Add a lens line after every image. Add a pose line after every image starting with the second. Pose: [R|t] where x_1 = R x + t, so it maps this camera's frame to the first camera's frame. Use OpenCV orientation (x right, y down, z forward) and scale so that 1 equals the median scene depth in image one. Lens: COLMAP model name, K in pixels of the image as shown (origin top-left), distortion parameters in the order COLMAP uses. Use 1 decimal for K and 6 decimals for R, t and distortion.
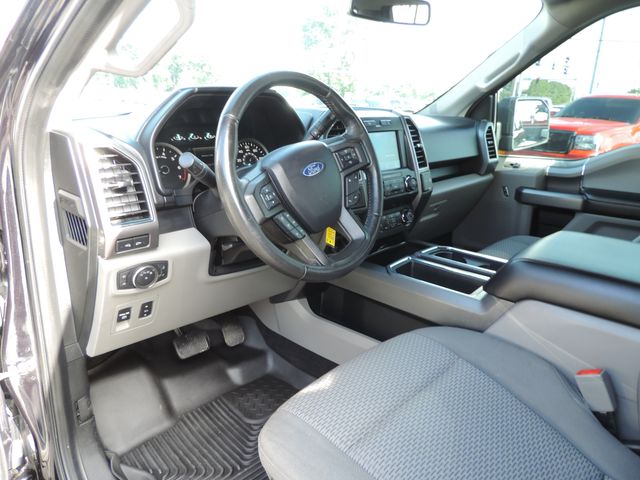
lens RADIAL K [[454.9, 0, 319.7], [0, 454.9, 226.6], [0, 0, 1]] dist [-0.034823, -0.000326]
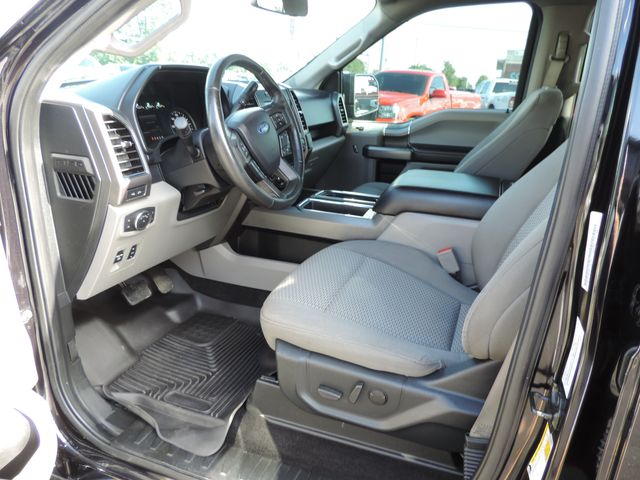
lens RADIAL K [[473.4, 0, 320.0], [0, 473.4, 240.0], [0, 0, 1]] dist [-0.076446, 0.001318]
pose [[0.913312, -0.115397, 0.390571, -0.368884], [0.086129, 0.992054, 0.091706, 0.073256], [-0.398050, -0.050117, 0.915994, -0.299541]]
